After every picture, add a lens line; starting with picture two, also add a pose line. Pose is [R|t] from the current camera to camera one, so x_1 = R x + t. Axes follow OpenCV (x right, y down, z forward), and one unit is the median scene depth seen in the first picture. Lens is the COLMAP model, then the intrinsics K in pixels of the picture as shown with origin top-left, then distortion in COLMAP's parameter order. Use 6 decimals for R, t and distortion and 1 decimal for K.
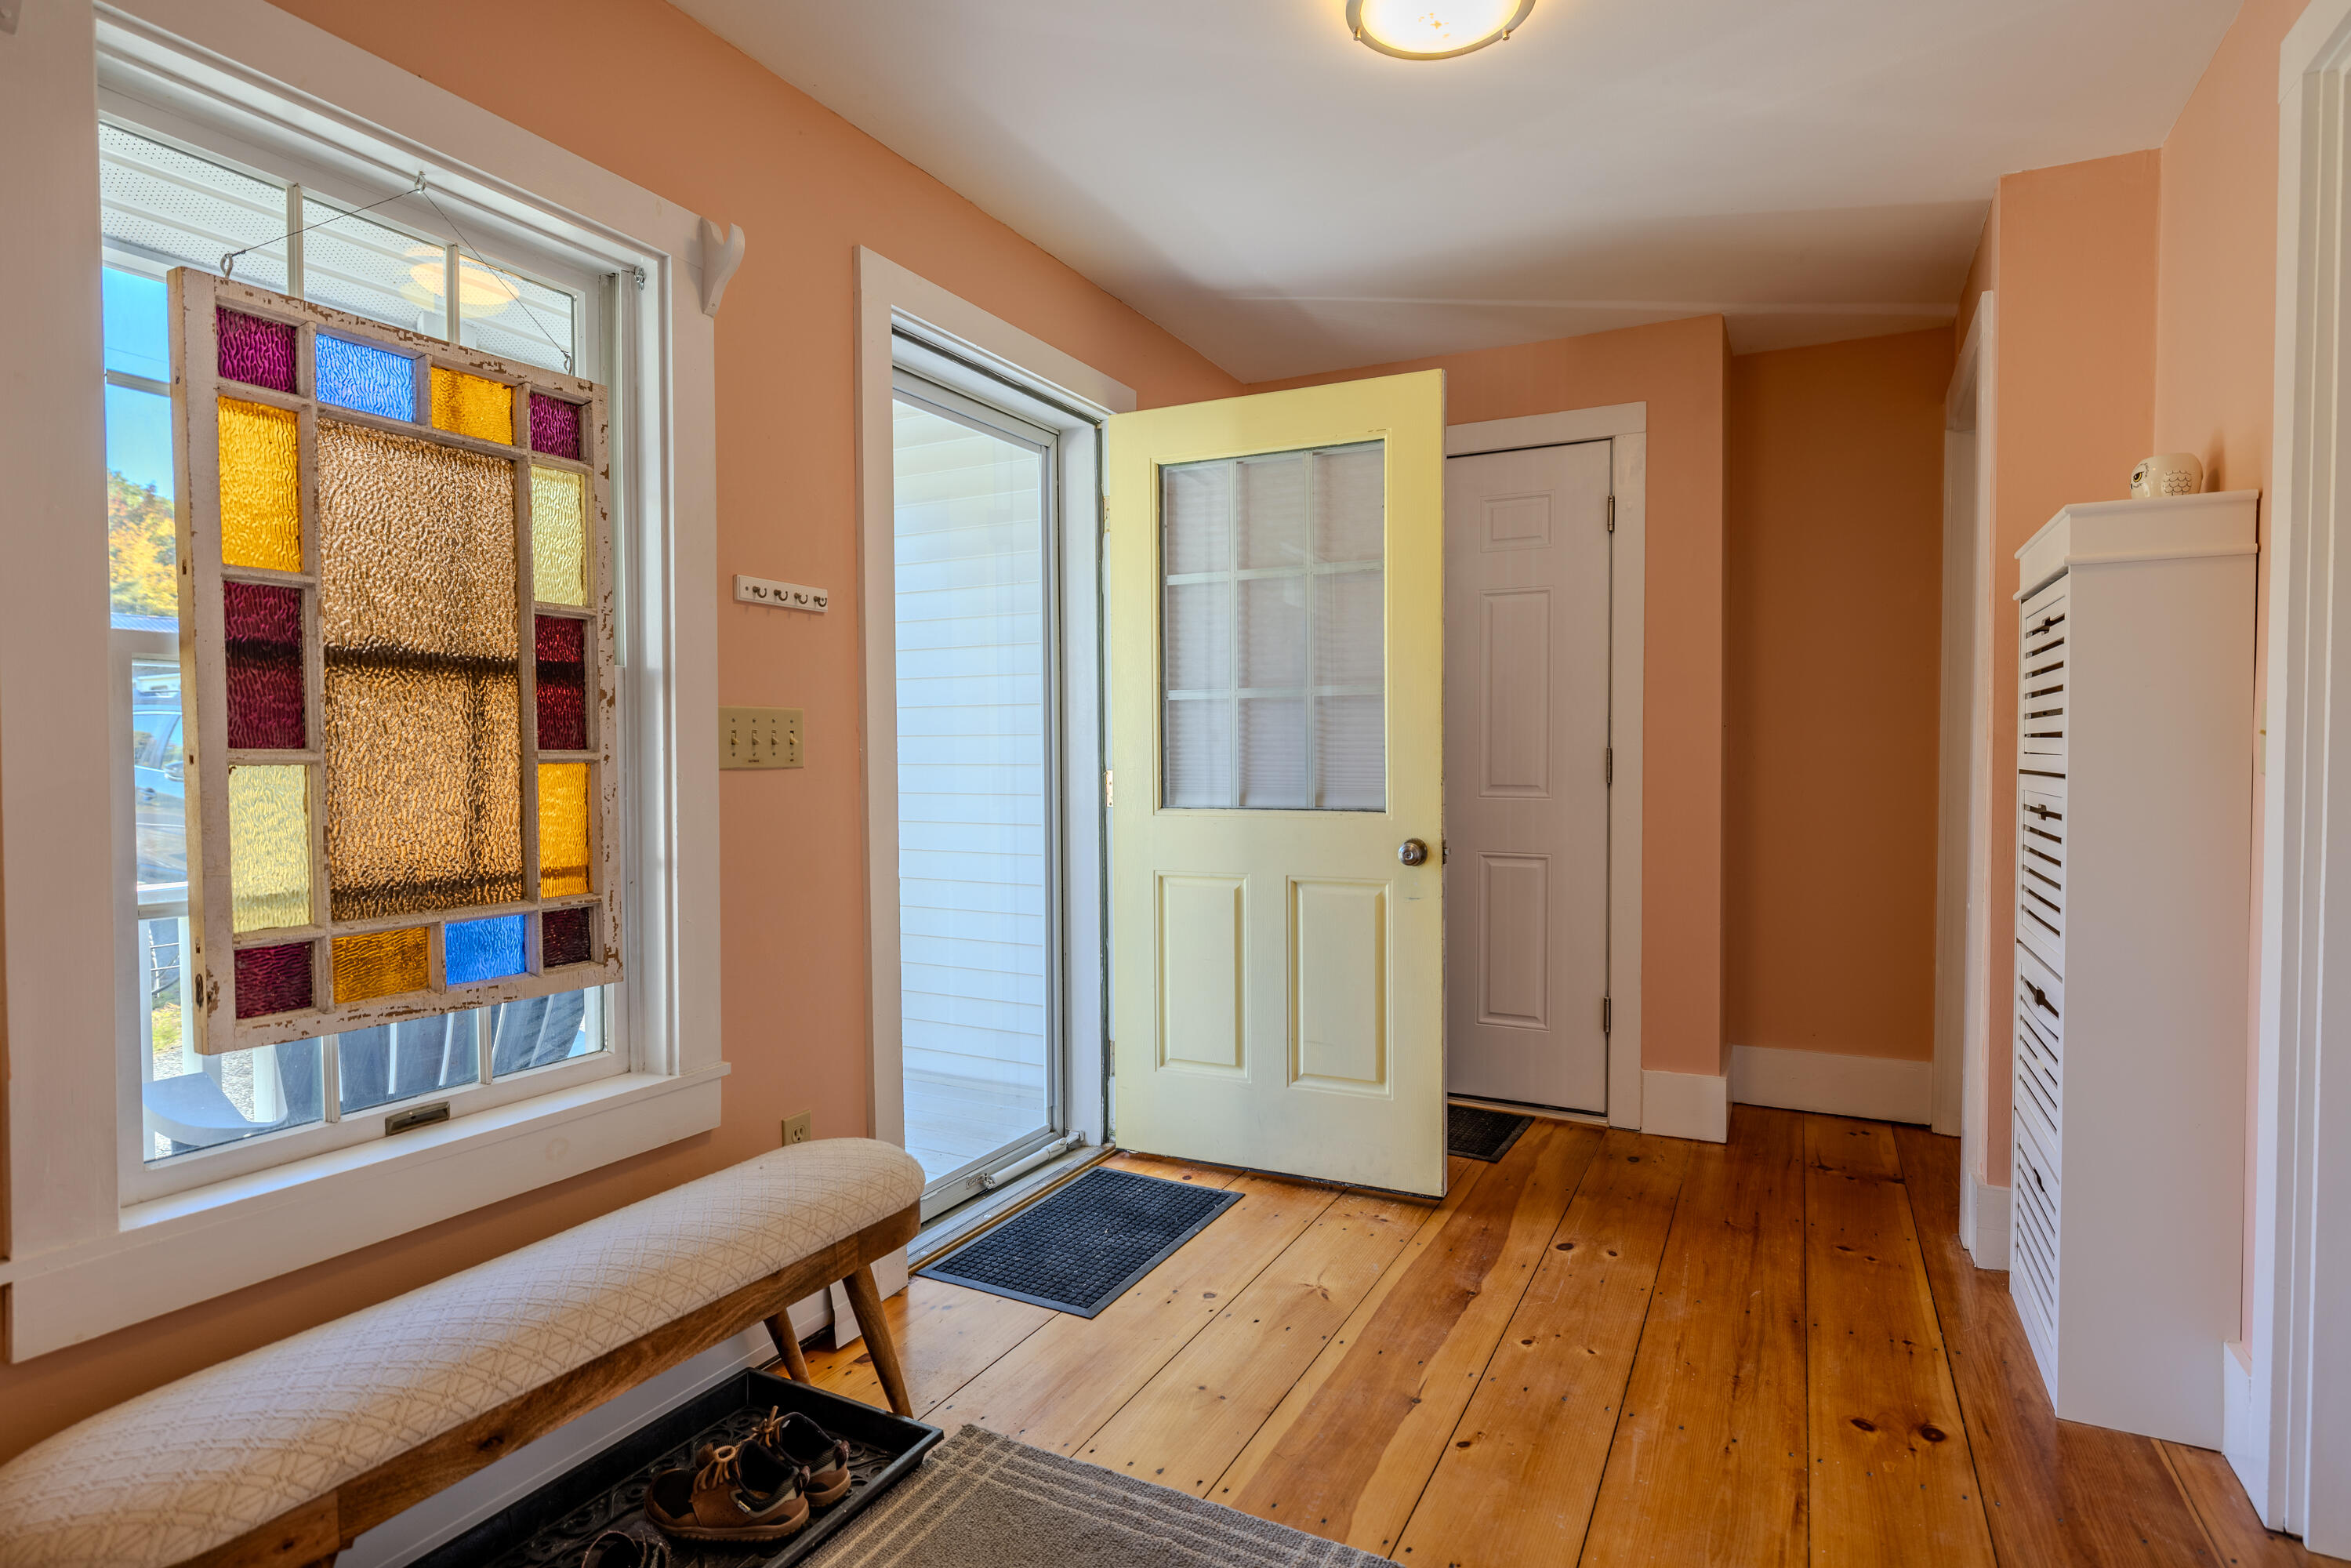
lens RADIAL K [[1225.1, 0, 1175.1], [0, 1225.1, 784.6], [0, 0, 1]] dist [-0.000704, 0.000269]
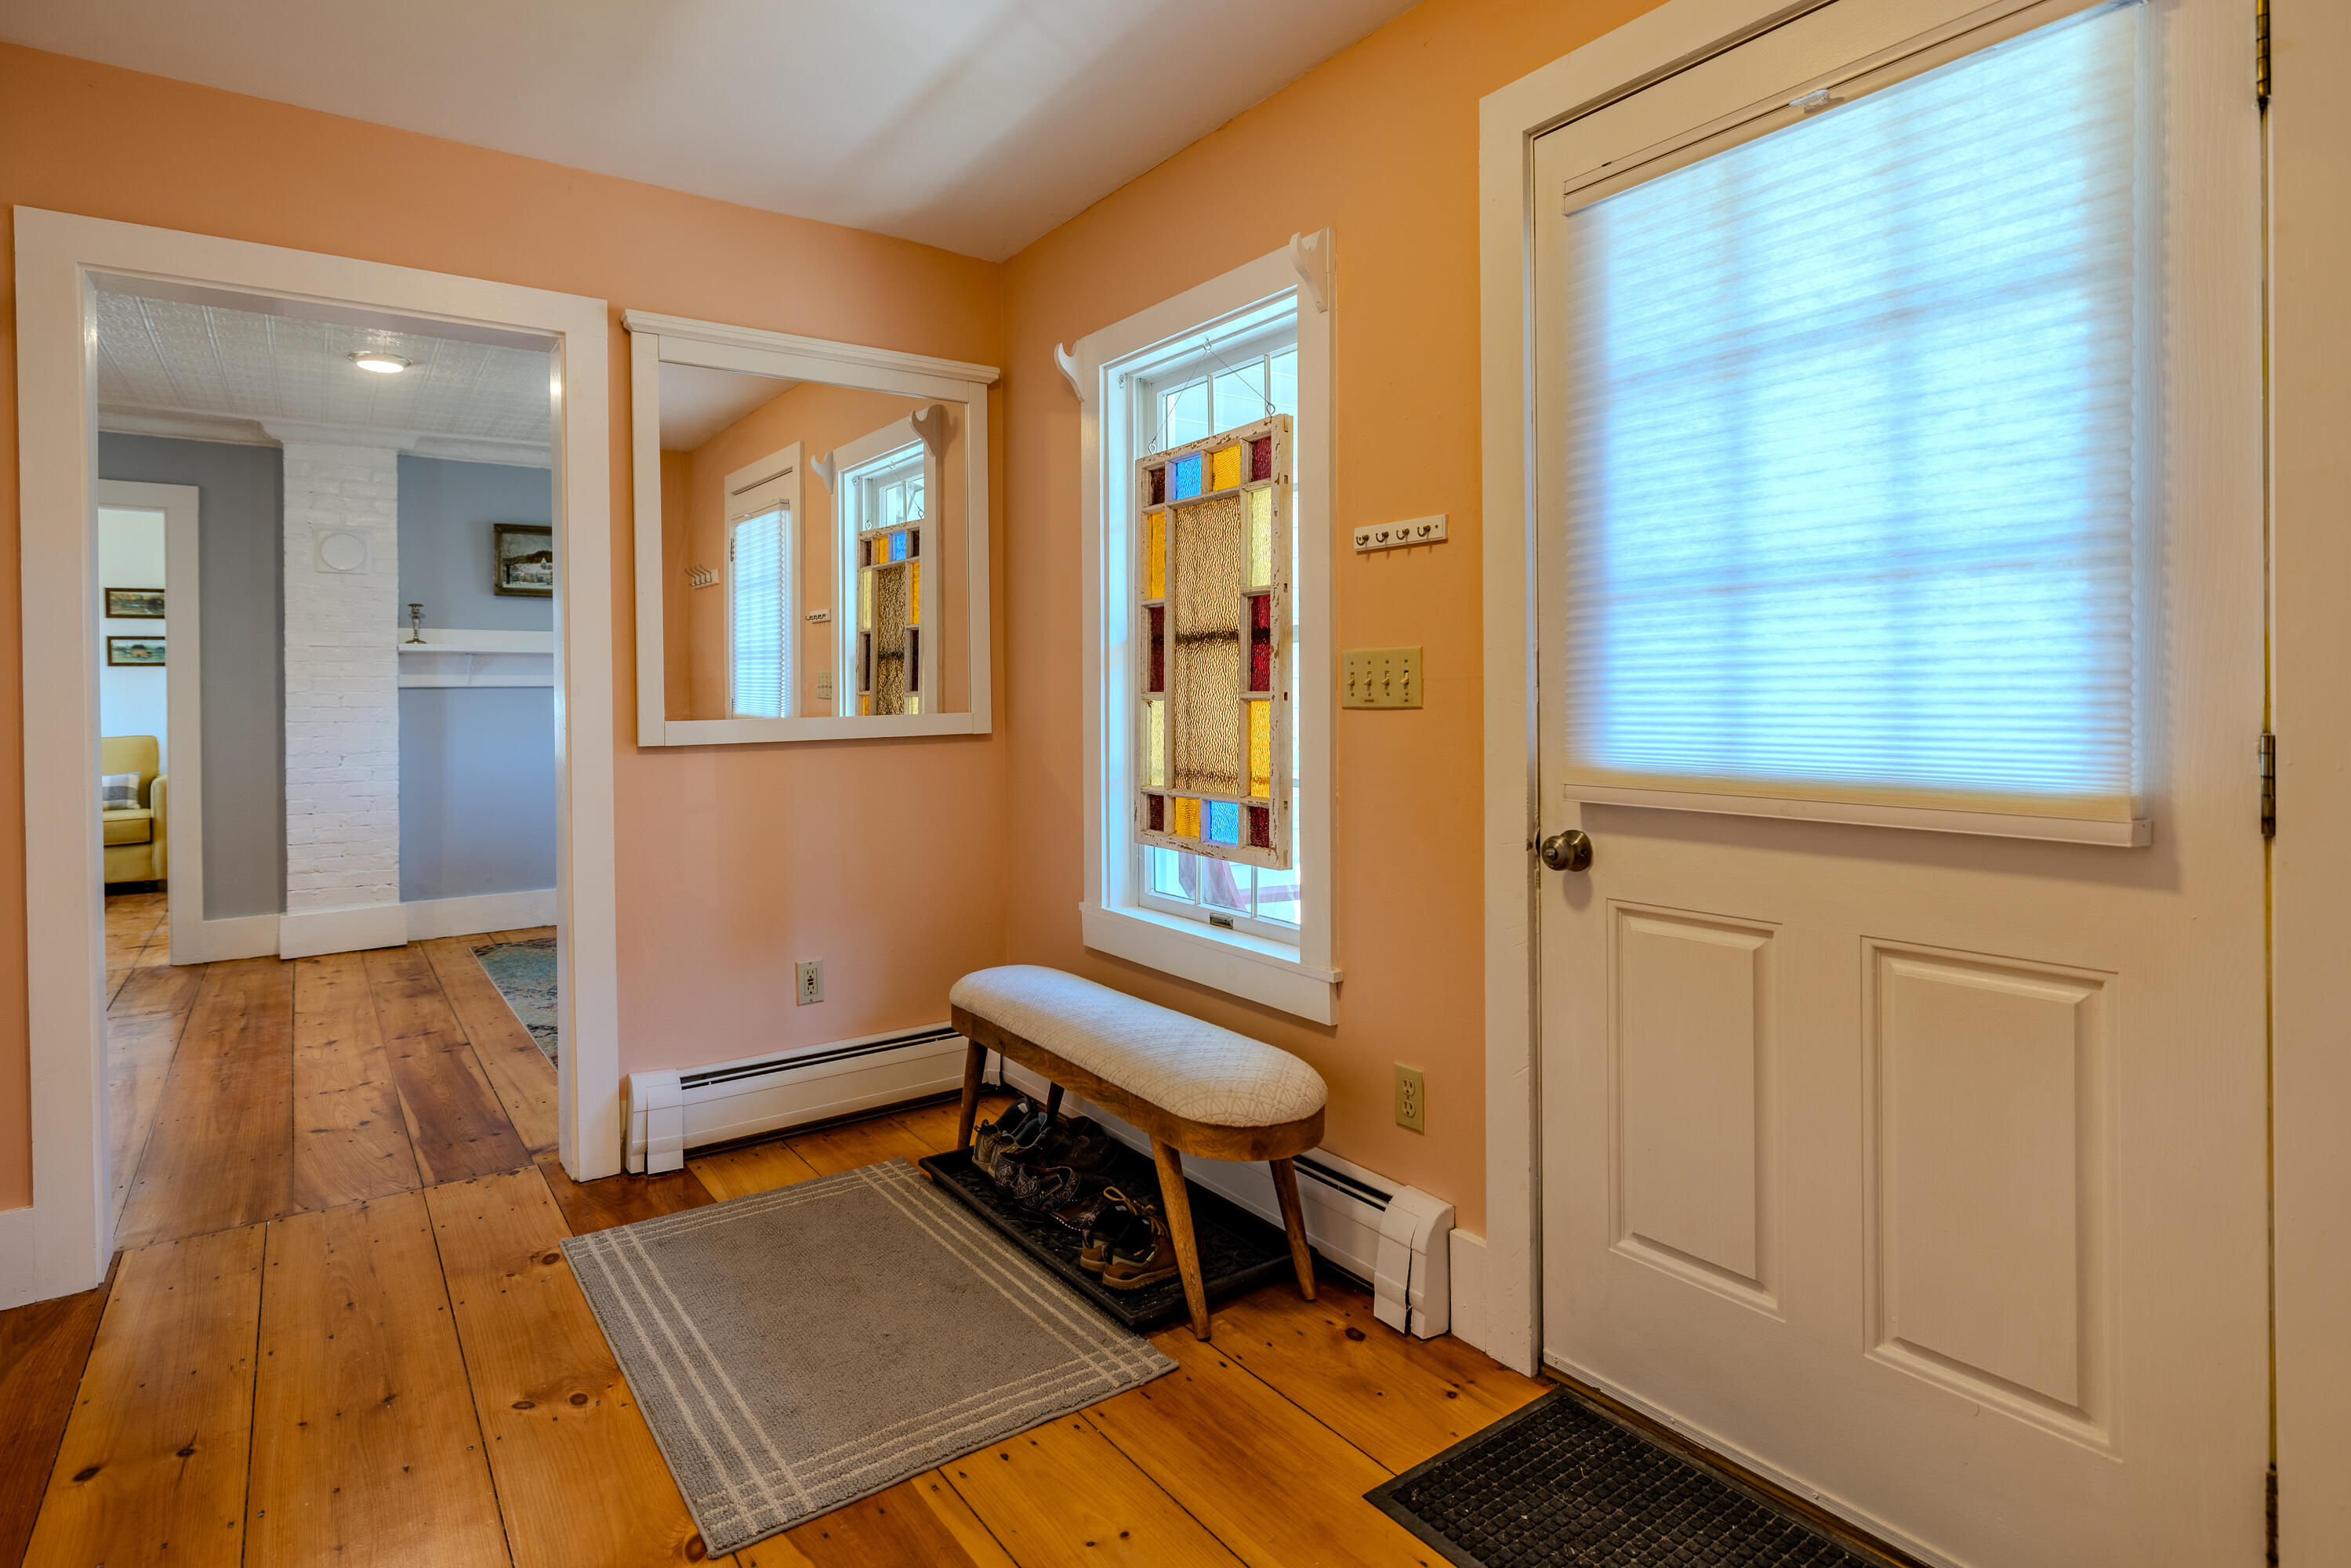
lens RADIAL K [[1225.1, 0, 1178.4], [0, 1225.1, 690.7], [0, 0, 1]] dist [-0.000704, 0.000269]
pose [[-0.457020, 0.000327, -0.889456, 0.838121], [-0.021763, 0.999696, 0.011549, -0.046013], [0.889190, 0.024636, -0.456874, 1.682435]]
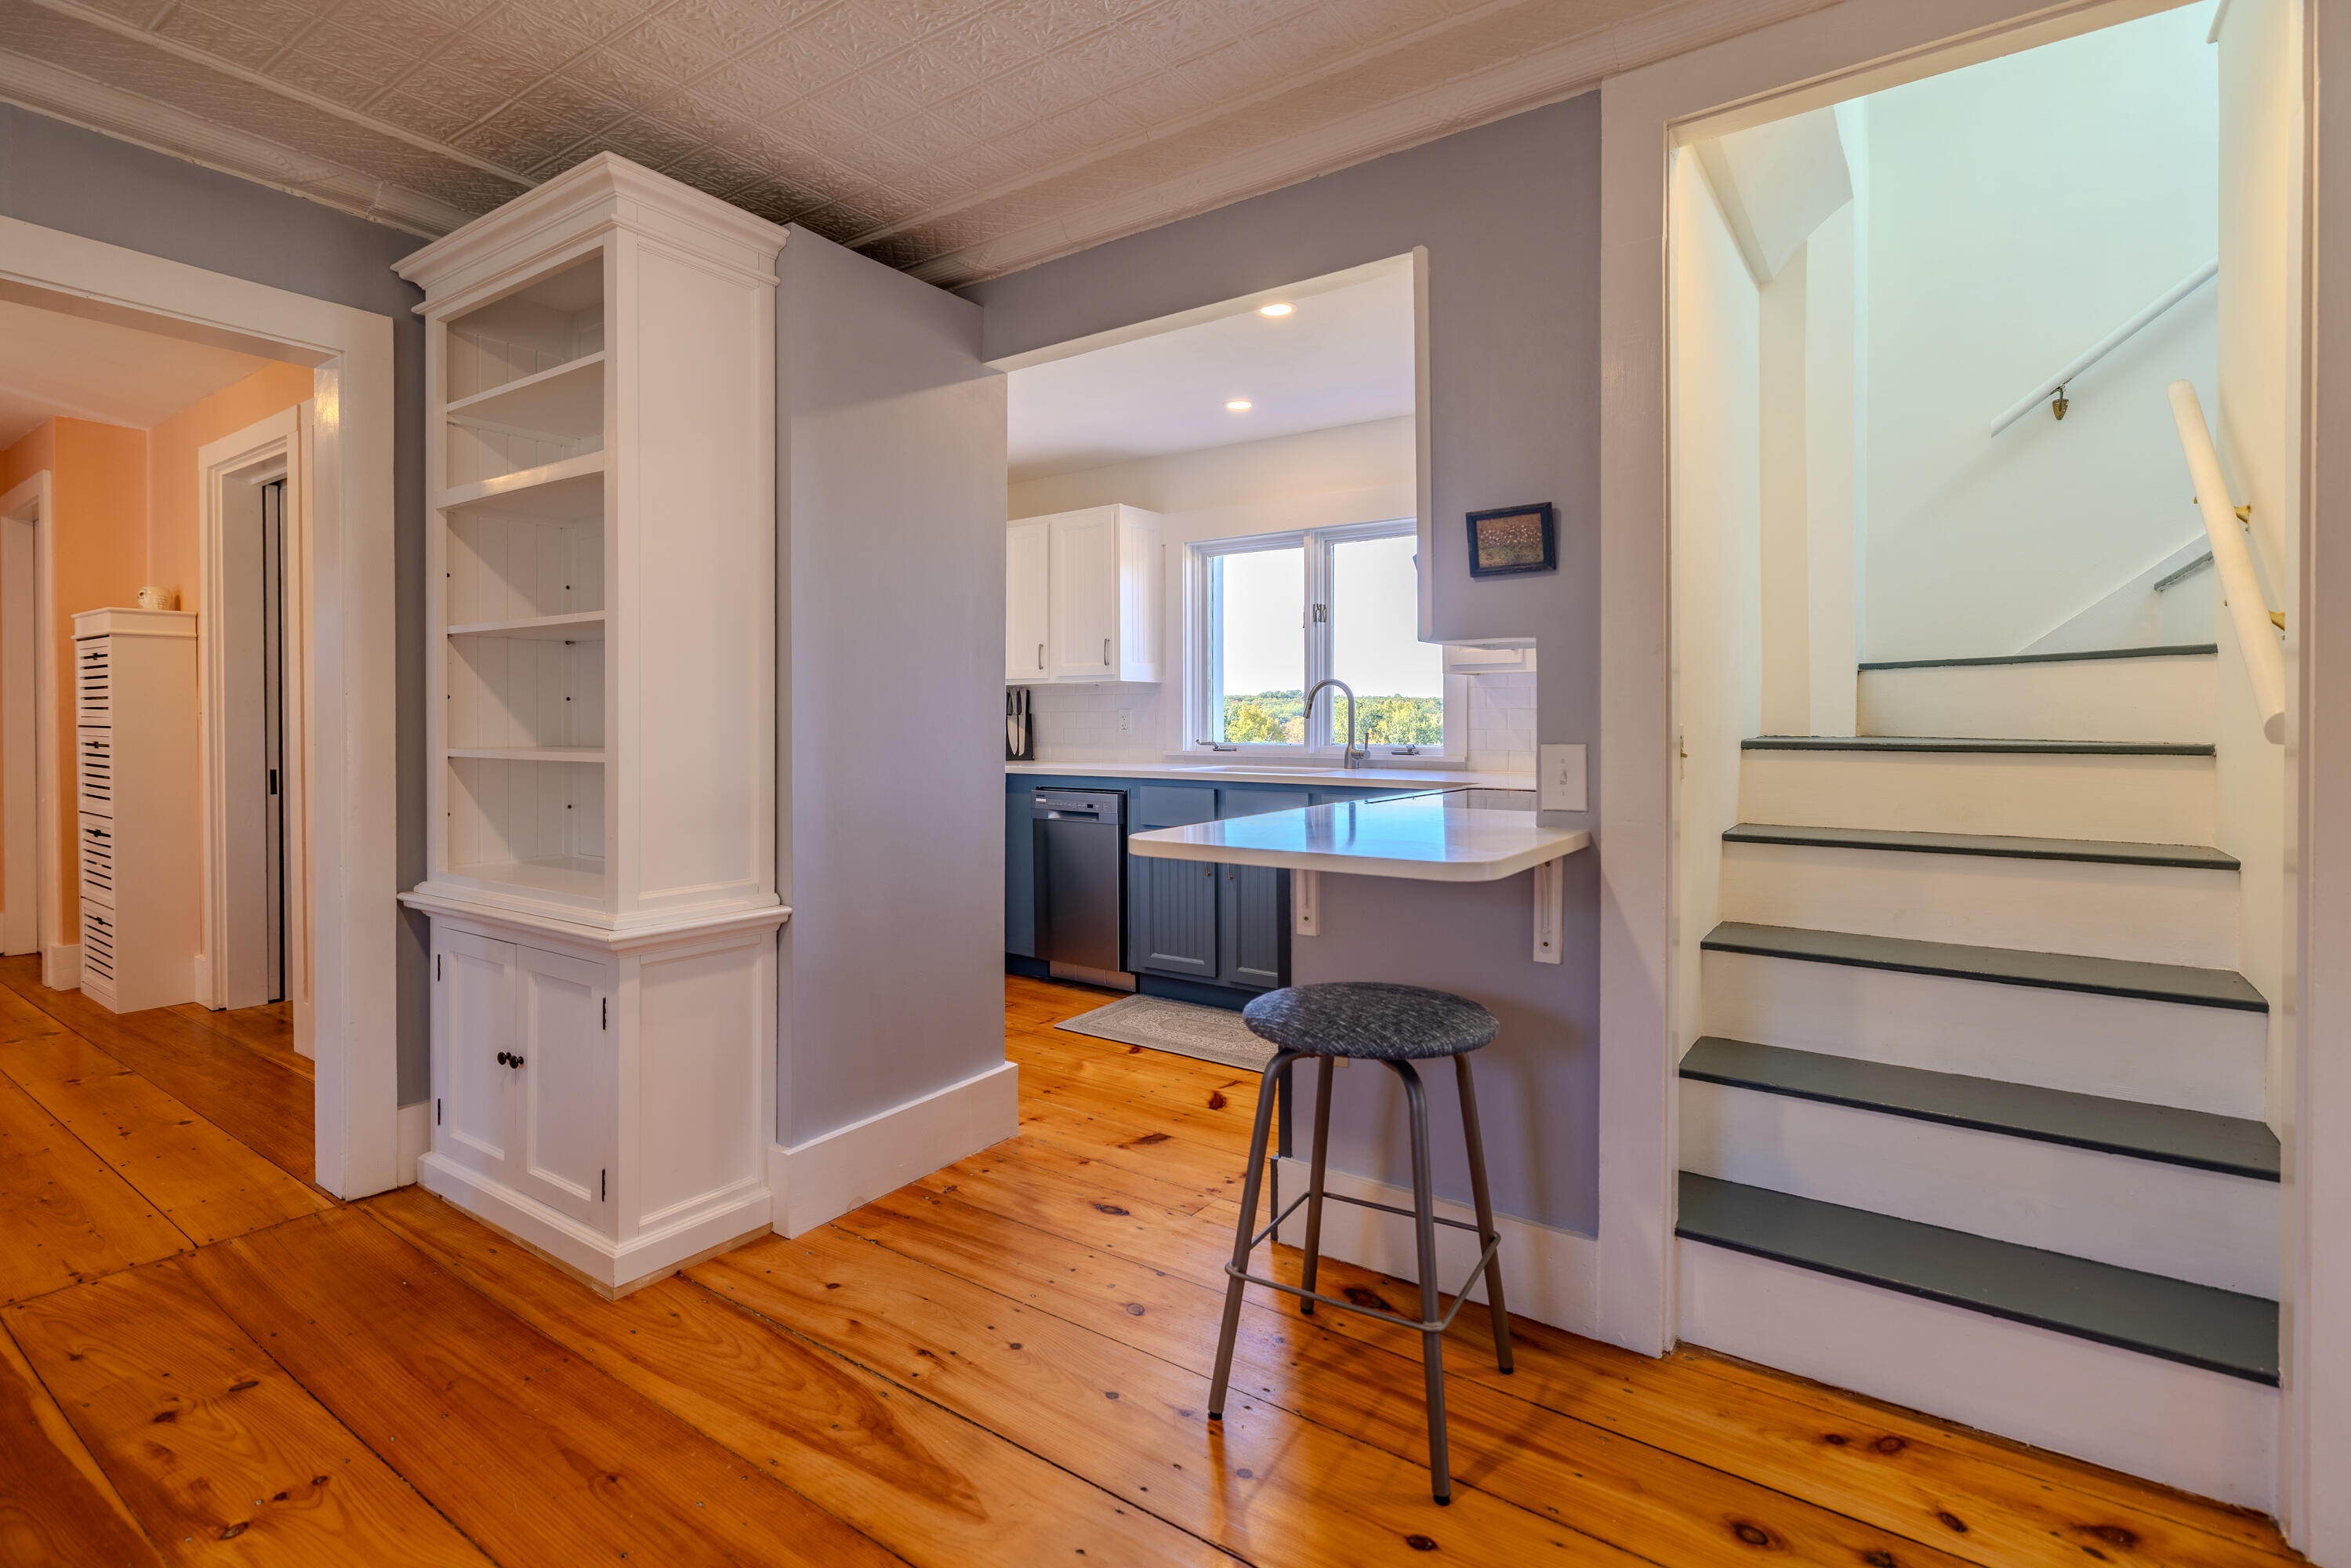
lens RADIAL K [[1098.7, 0, 1191.0], [0, 1098.7, 718.2], [0, 0, 1]] dist [0.002798, 0.000372]
pose [[0.116402, -0.004113, 0.993194, -0.687533], [0.029732, 0.999558, 0.000654, 0.022216], [-0.992757, 0.029453, 0.116473, -0.785558]]
